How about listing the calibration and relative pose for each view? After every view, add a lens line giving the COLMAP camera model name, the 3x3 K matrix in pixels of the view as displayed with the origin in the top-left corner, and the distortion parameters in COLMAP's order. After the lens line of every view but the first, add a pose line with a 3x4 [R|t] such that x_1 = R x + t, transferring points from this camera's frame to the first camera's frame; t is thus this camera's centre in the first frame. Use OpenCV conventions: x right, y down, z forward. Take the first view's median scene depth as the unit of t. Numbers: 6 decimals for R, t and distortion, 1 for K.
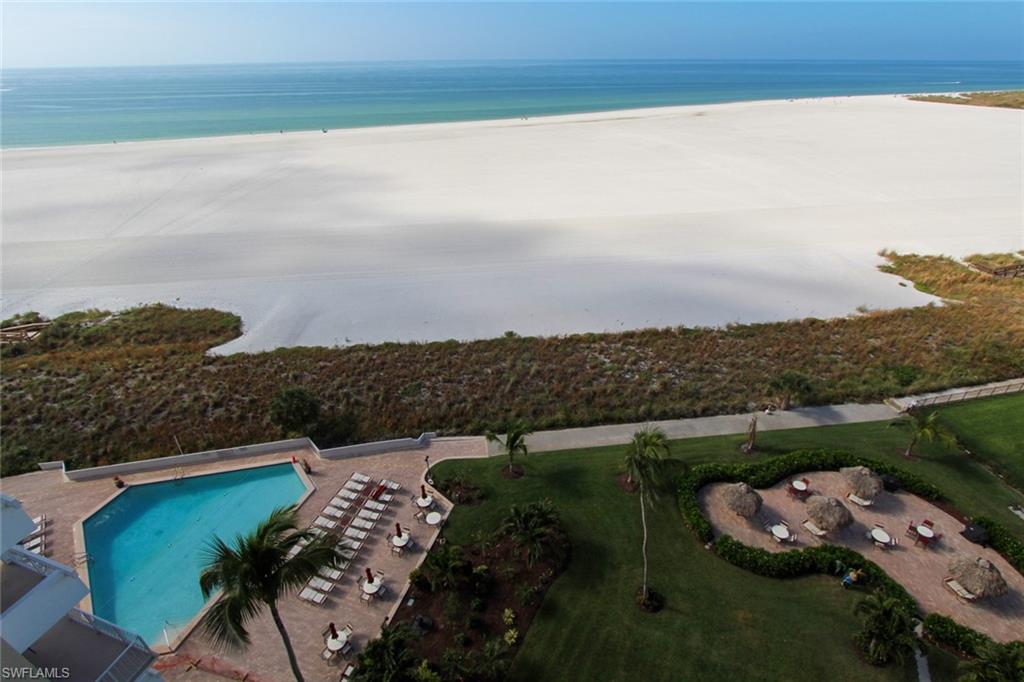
lens RADIAL K [[474.6, 0, 511.0], [0, 474.6, 341.6], [0, 0, 1]] dist [-0.018235, 0.004264]
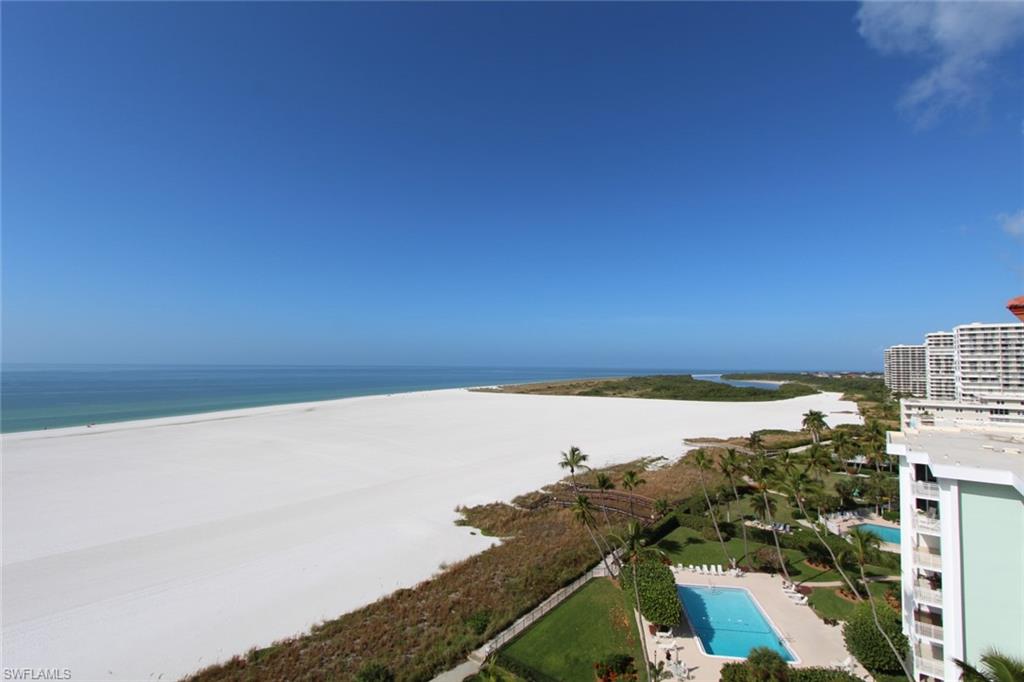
lens RADIAL K [[474.6, 0, 513.3], [0, 474.6, 340.4], [0, 0, 1]] dist [-0.018235, 0.004264]
pose [[0.747895, 0.044330, 0.662335, 0.135811], [0.333323, 0.837783, -0.432454, 0.021093], [-0.574063, 0.544201, 0.611798, -0.039317]]
